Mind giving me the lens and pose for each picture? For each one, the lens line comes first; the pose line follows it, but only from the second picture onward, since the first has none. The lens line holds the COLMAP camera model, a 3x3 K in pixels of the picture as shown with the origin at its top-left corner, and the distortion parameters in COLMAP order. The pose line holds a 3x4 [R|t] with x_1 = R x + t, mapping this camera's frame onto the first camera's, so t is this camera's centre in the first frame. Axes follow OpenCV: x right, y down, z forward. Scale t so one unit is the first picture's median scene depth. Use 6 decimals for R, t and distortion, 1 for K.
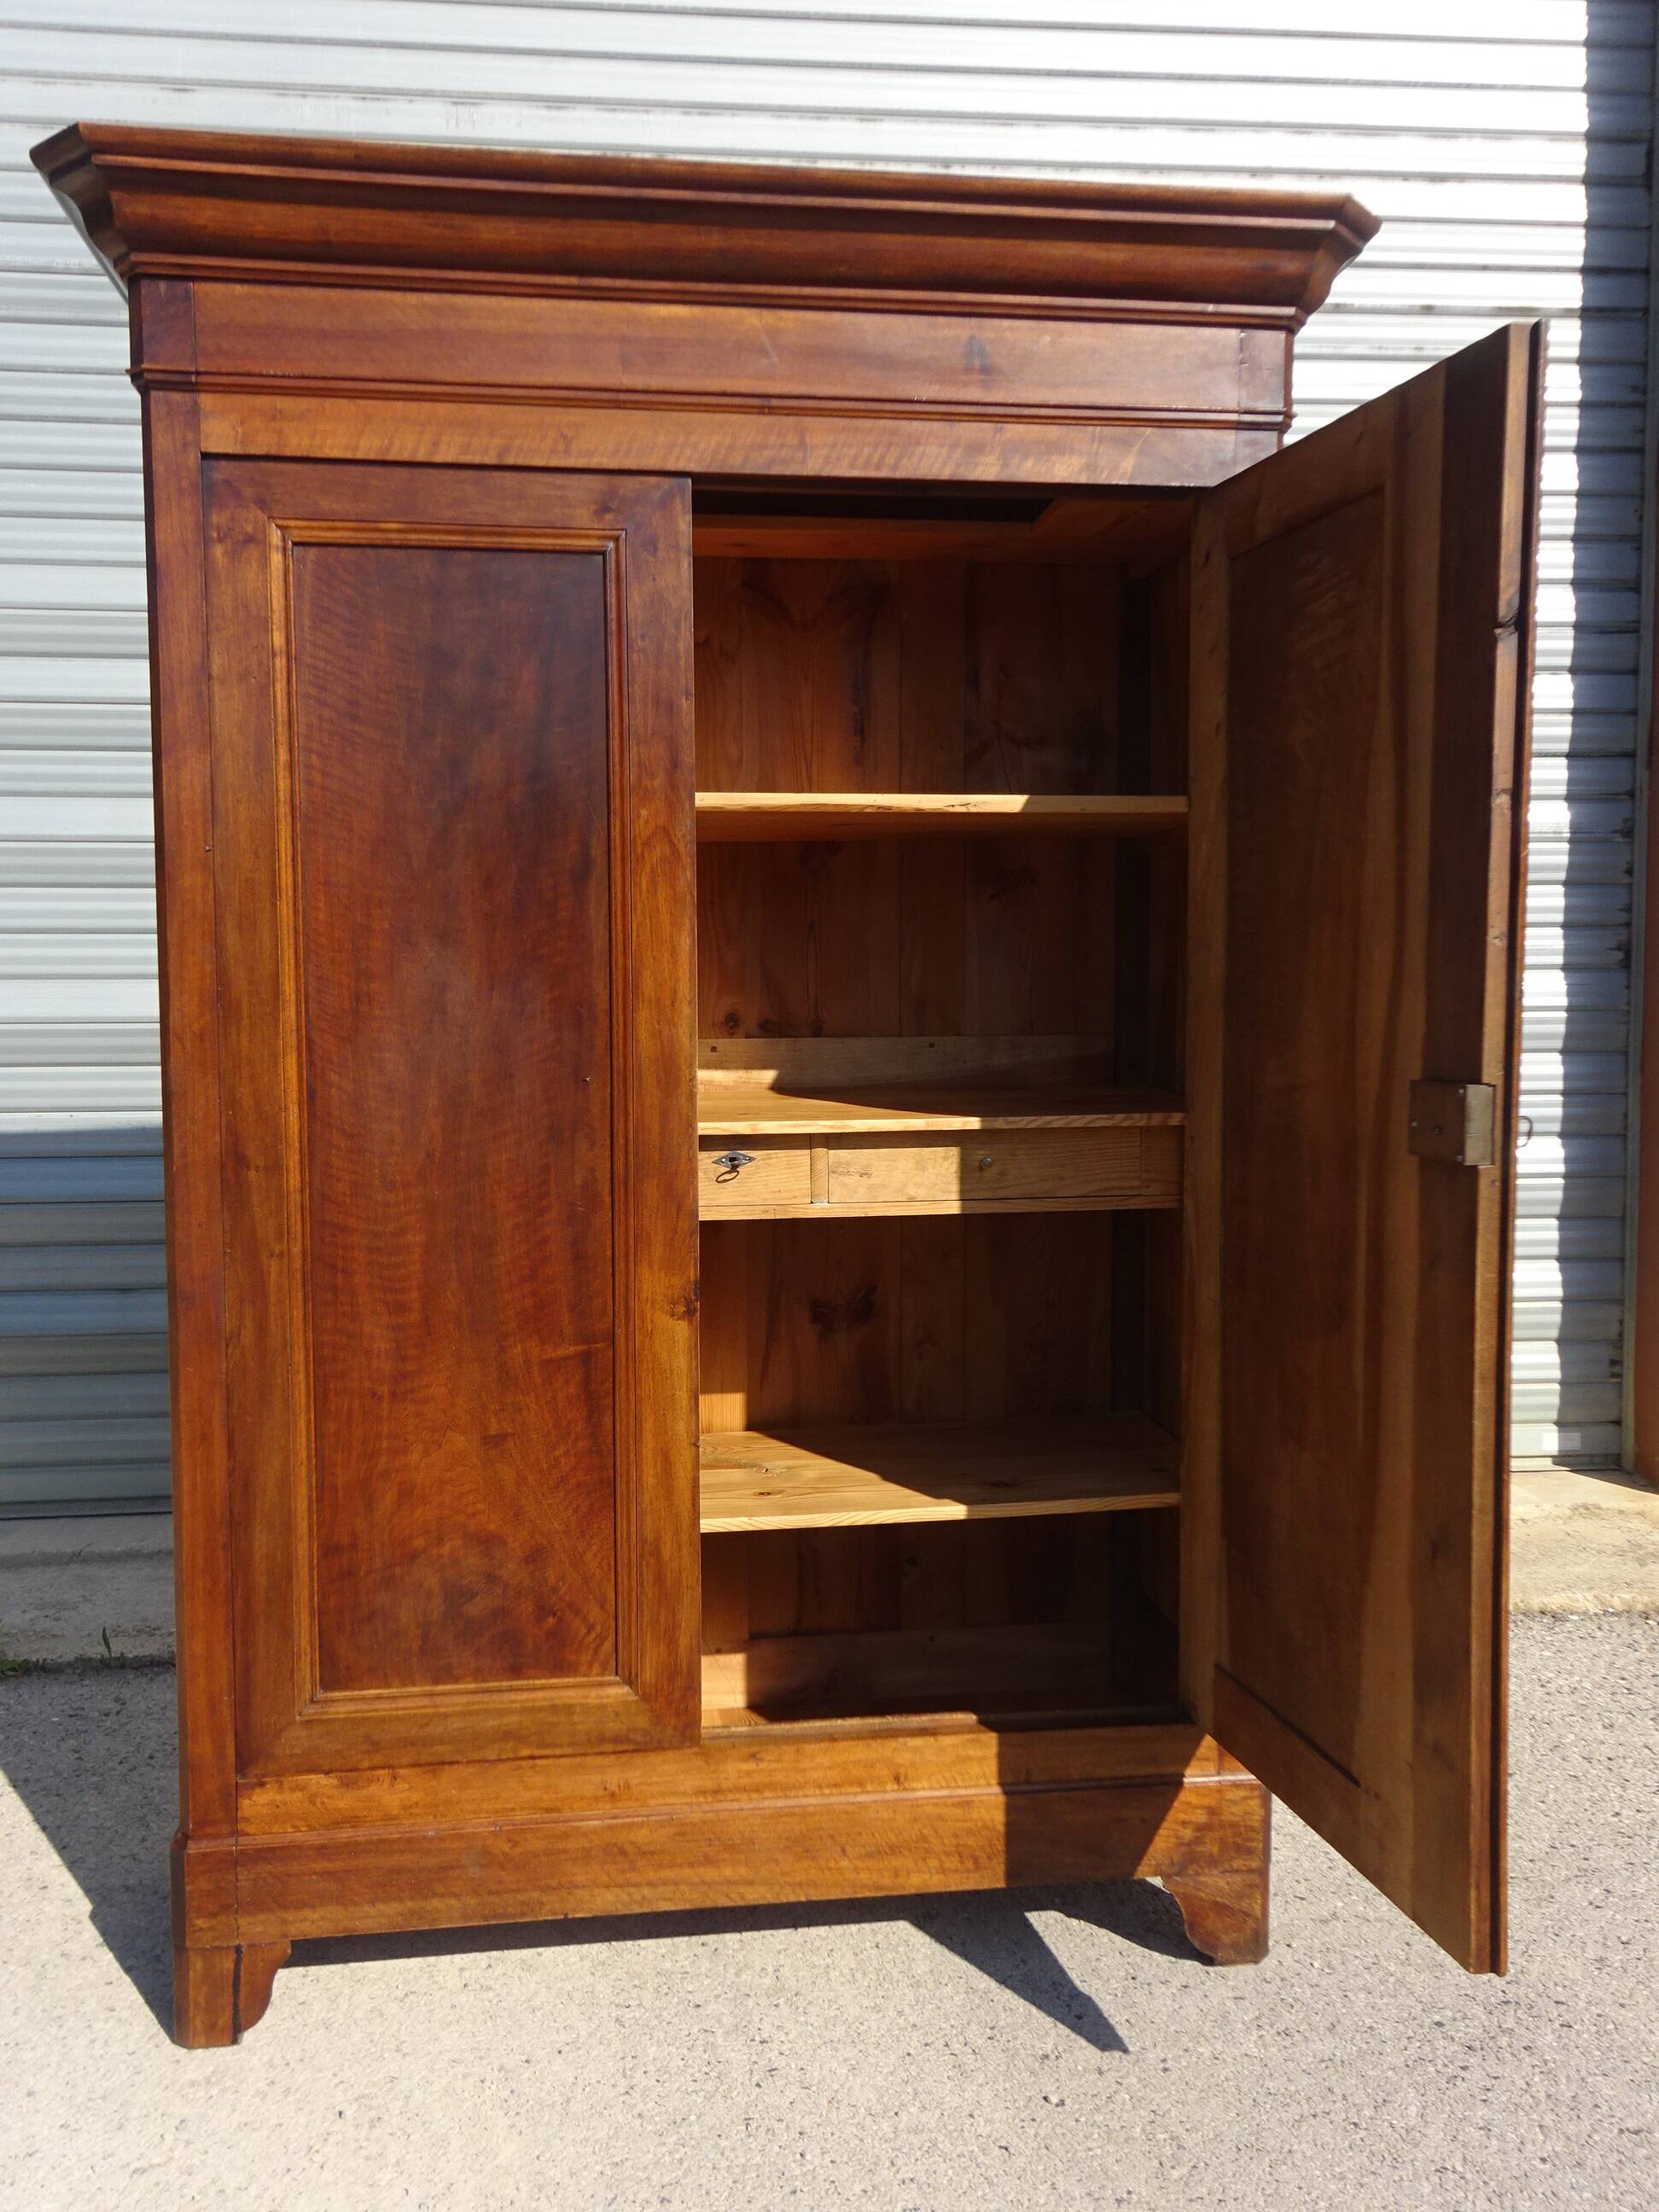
lens RADIAL K [[1900.8, 0, 830.4], [0, 1900.8, 1101.9], [0, 0, 1]] dist [0.021199, 0.054665]
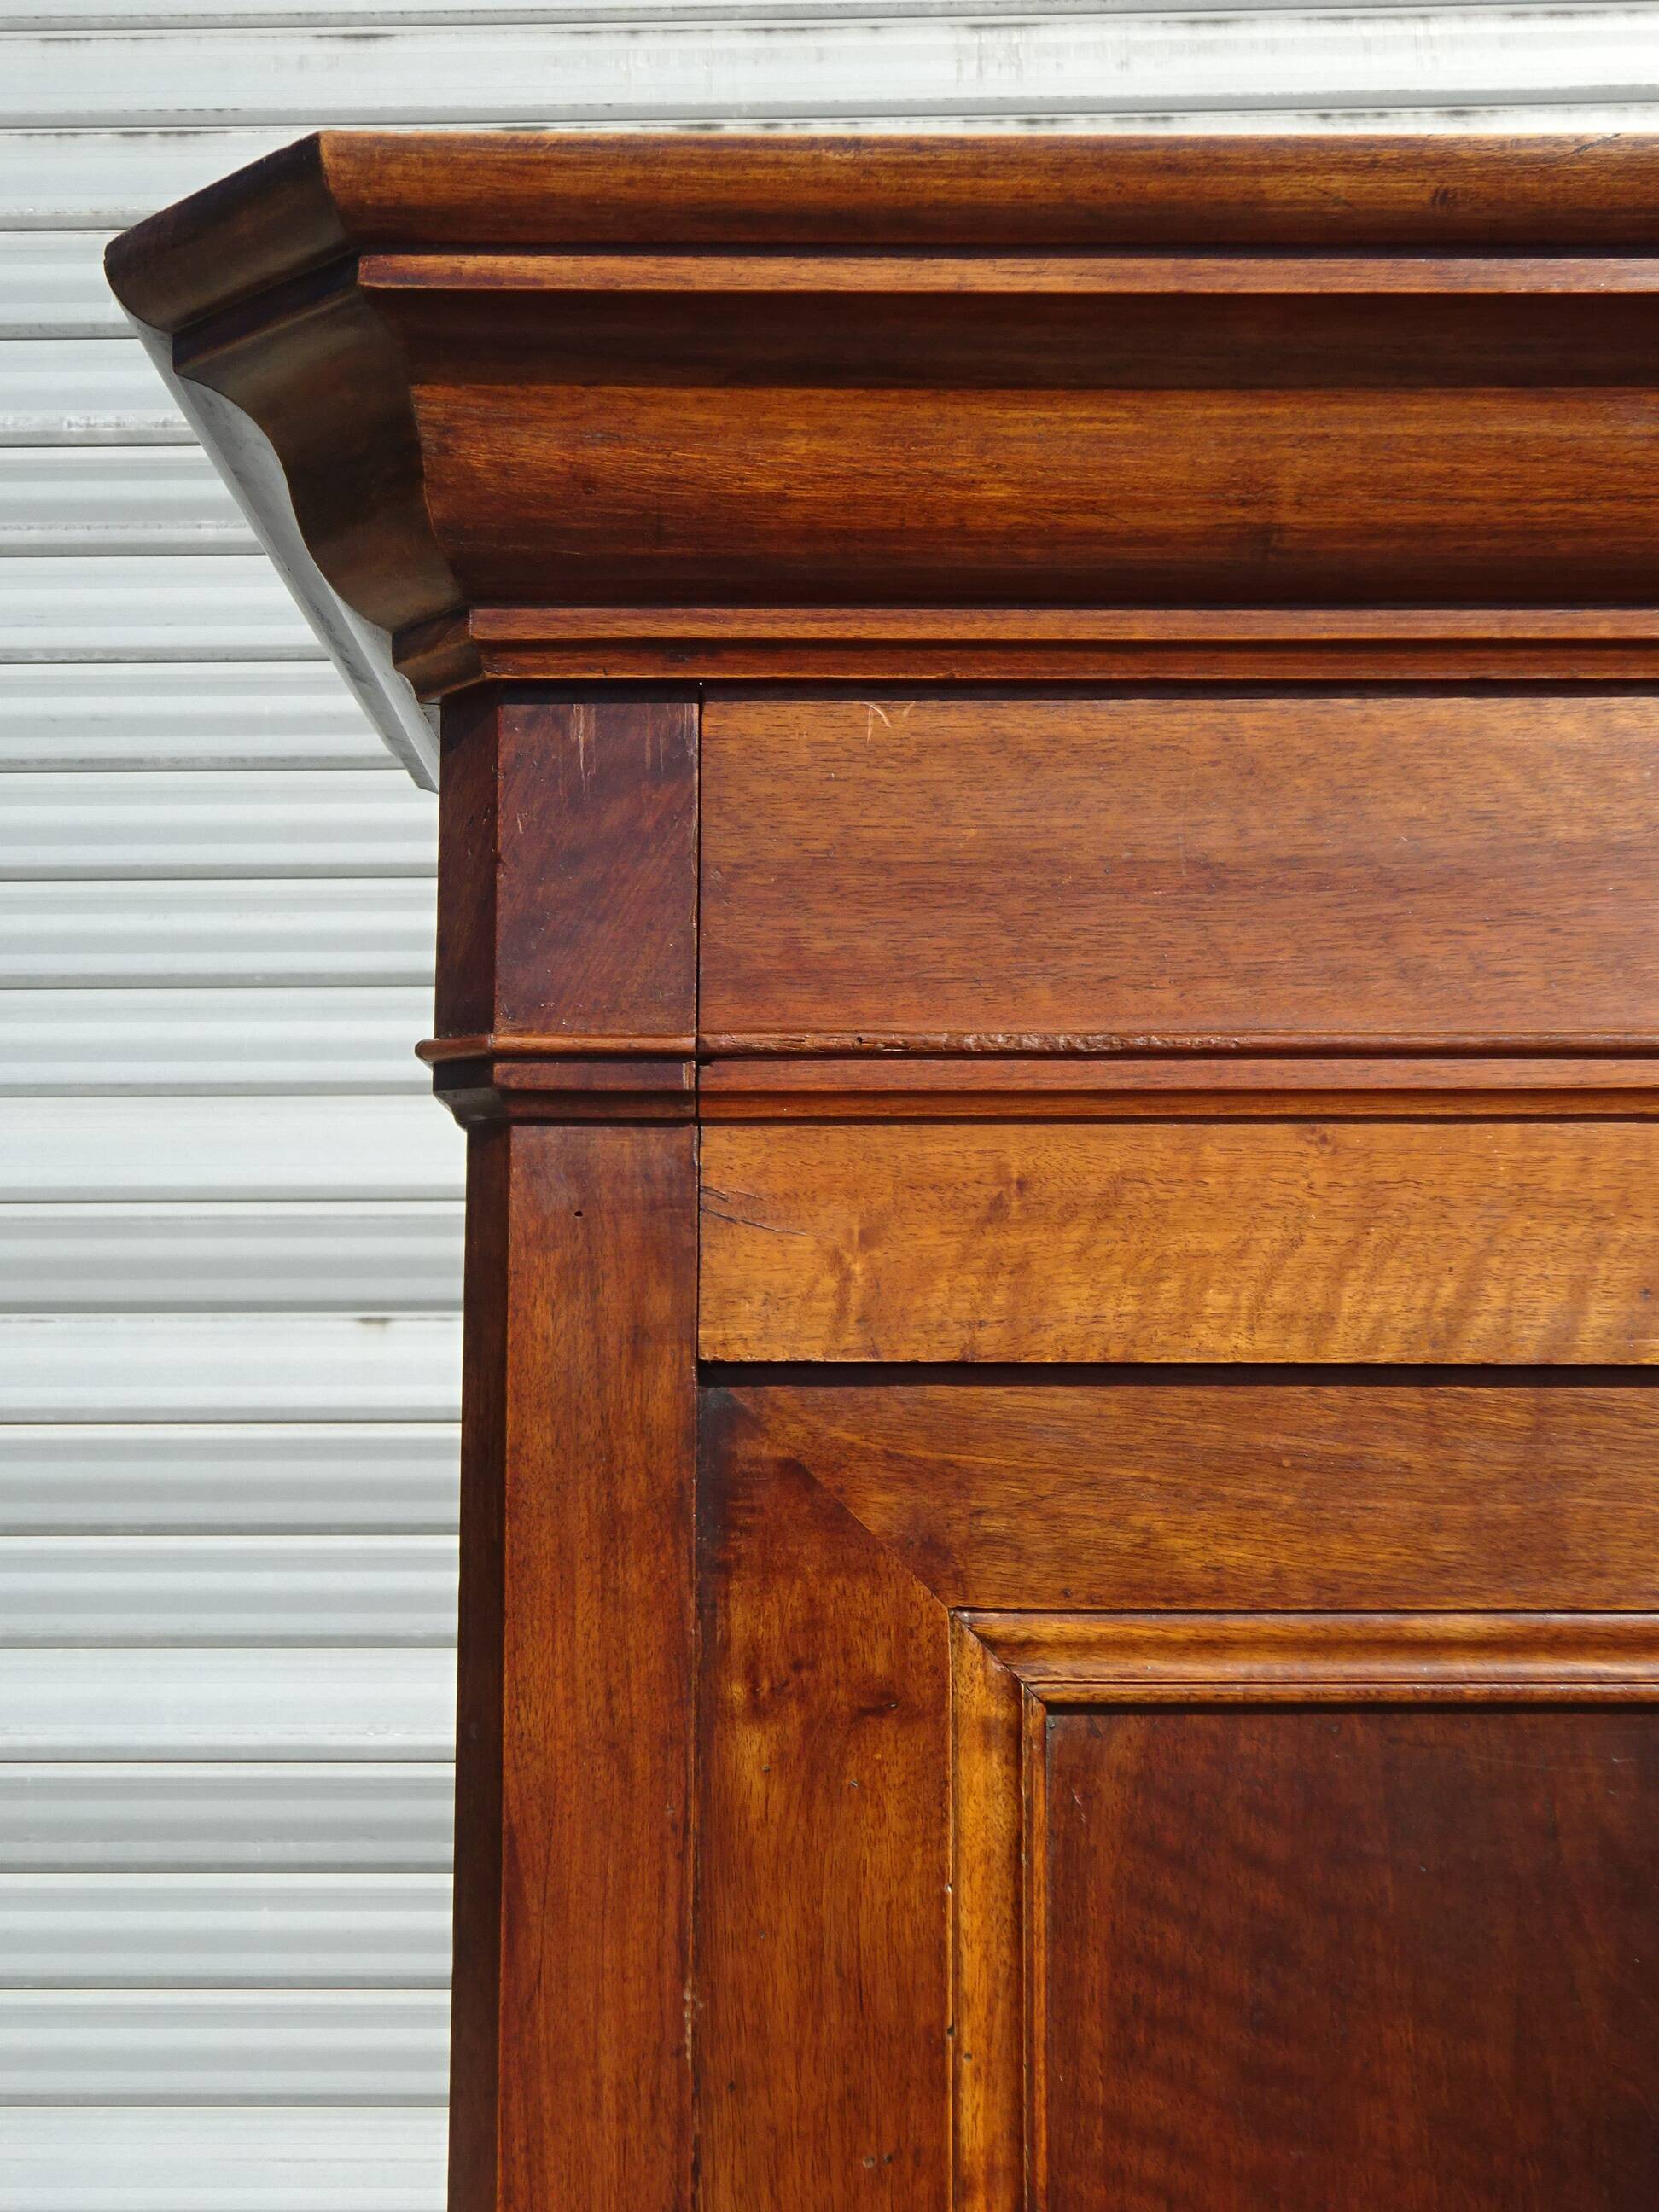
lens RADIAL K [[3305.2, 0, 829.5], [0, 3305.2, 1106.0], [0, 0, 1]] dist [0.028882, 0.001166]
pose [[0.992228, -0.008761, -0.124128, -0.246744], [-0.011734, 0.986485, -0.163431, -0.287219], [0.123882, 0.163617, 0.978715, 0.557722]]
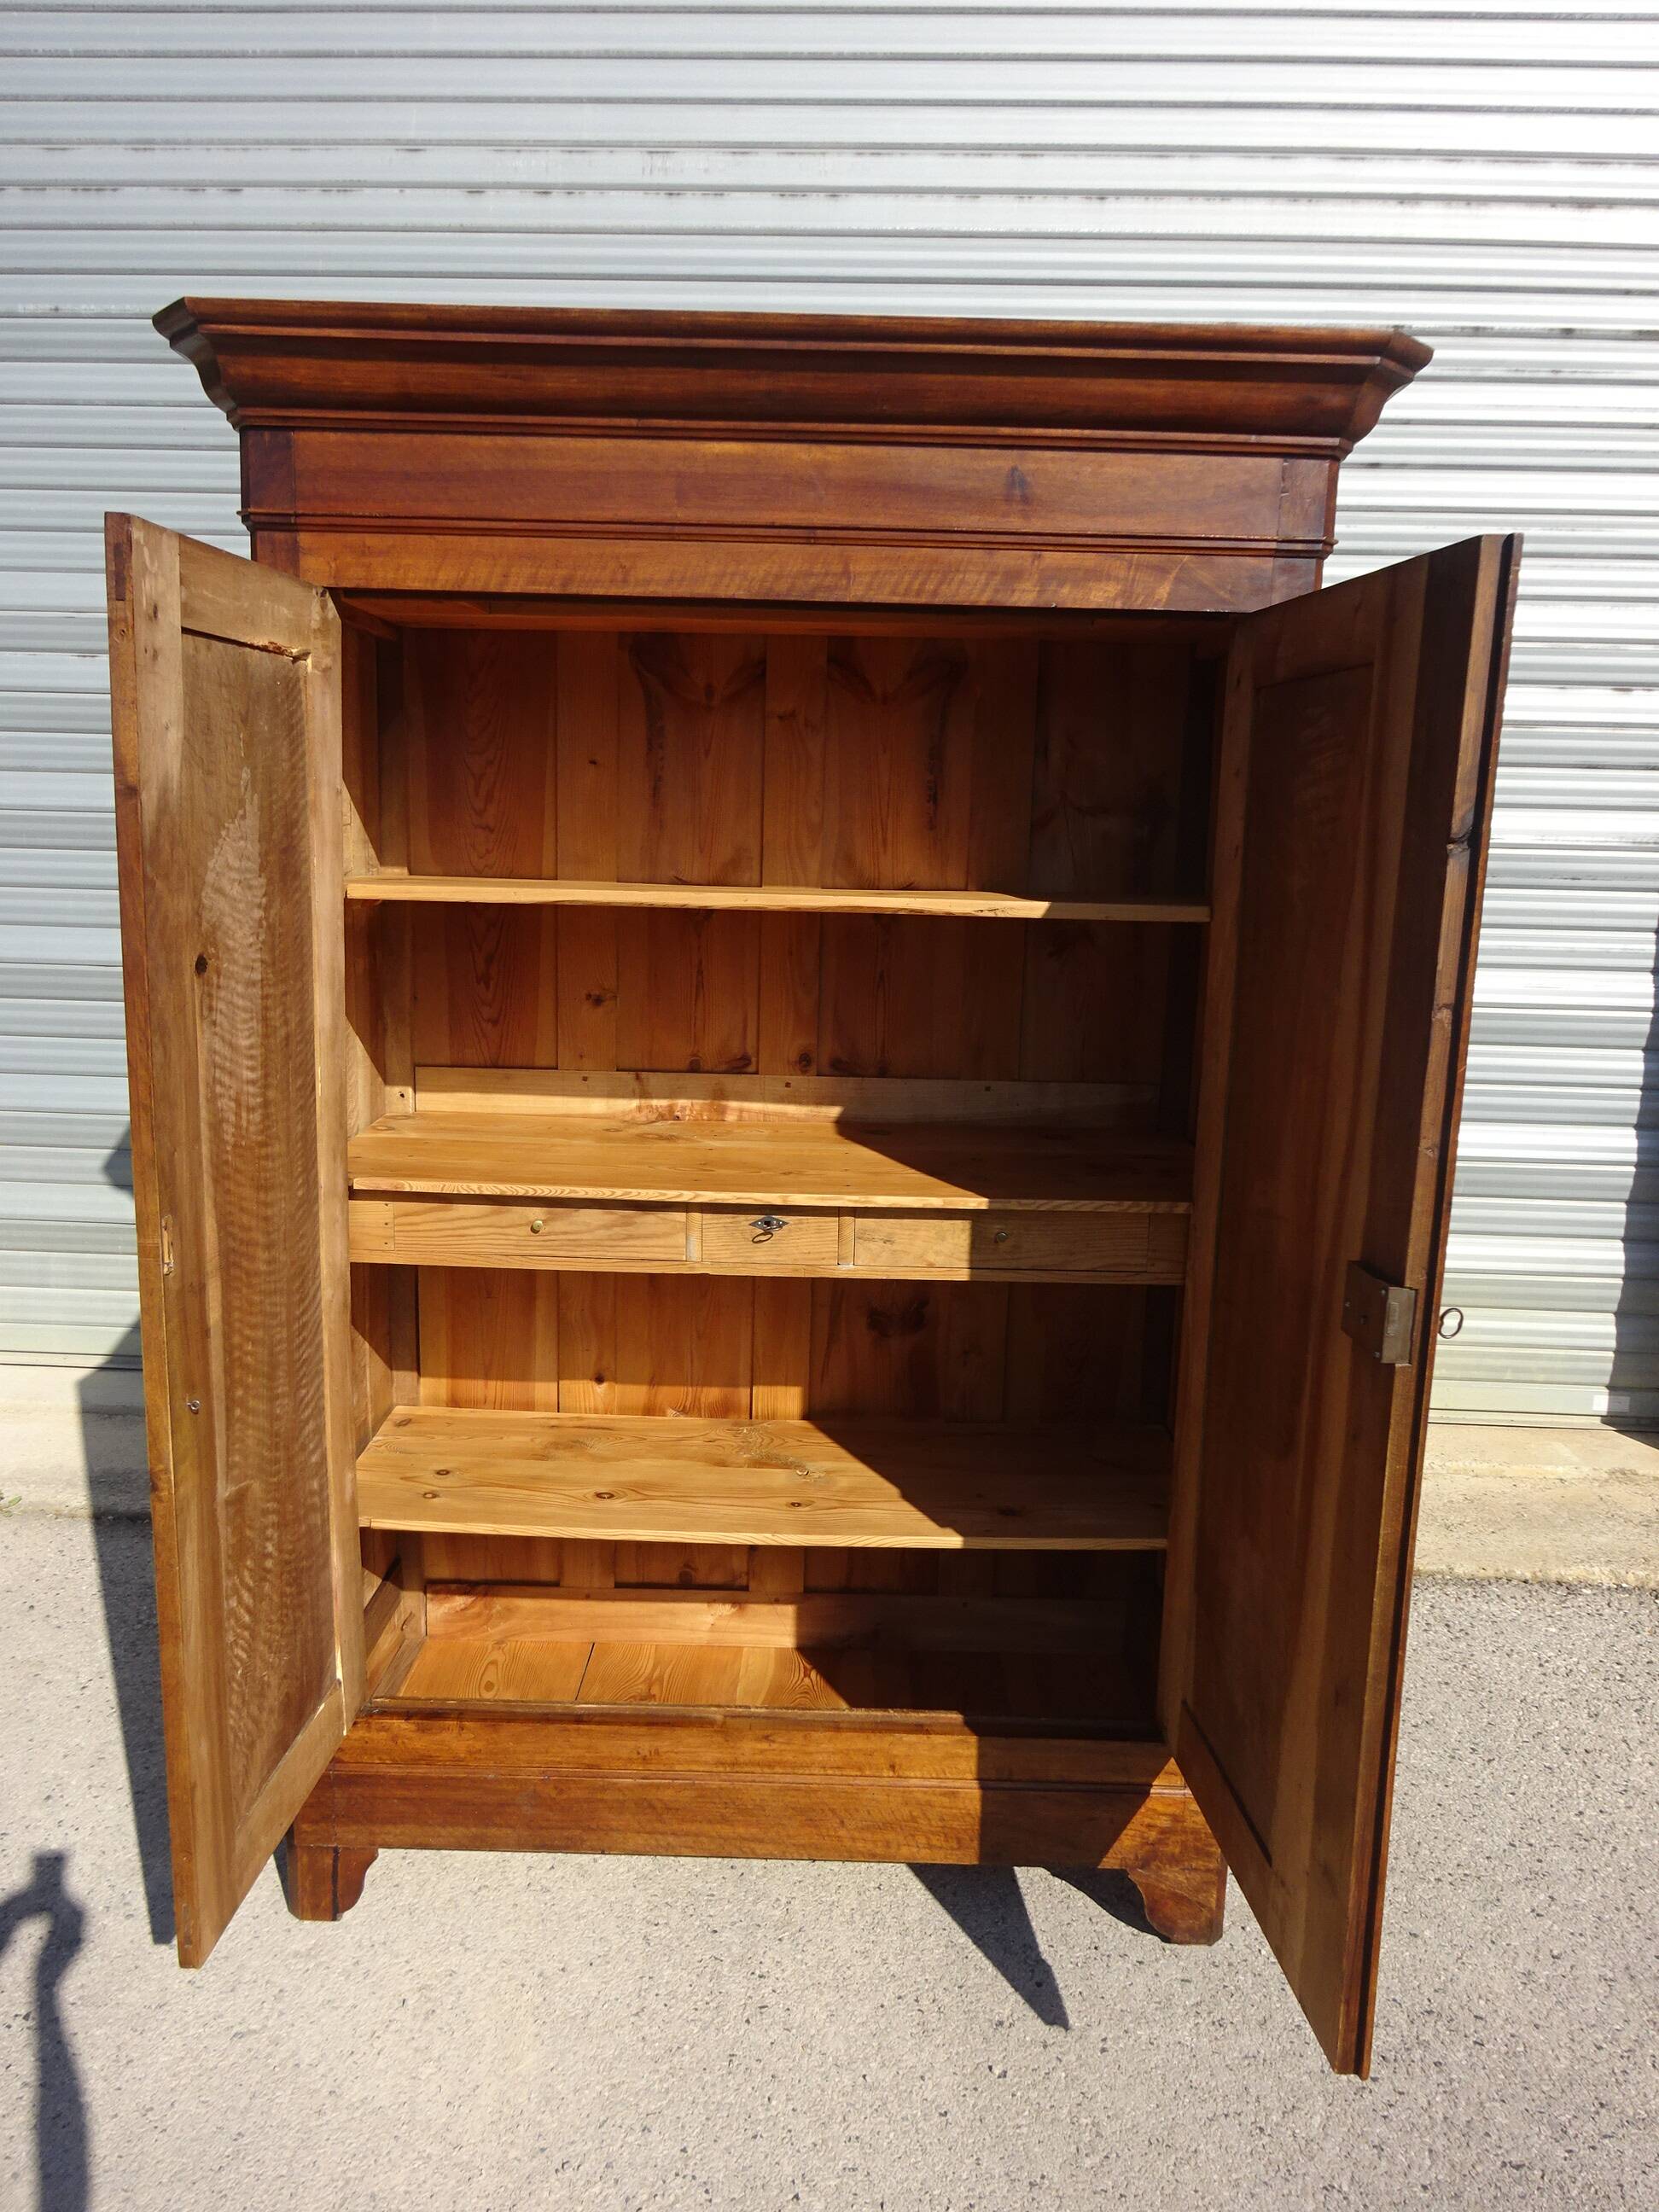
lens RADIAL K [[1620.5, 0, 825.5], [0, 1620.5, 1103.9], [0, 0, 1]] dist [-0.003200, 0.010044]
pose [[0.989473, 0.053239, -0.134570, 0.108466], [-0.039268, 0.993758, 0.104420, -0.143334], [0.139290, -0.098036, 0.985387, 0.084393]]
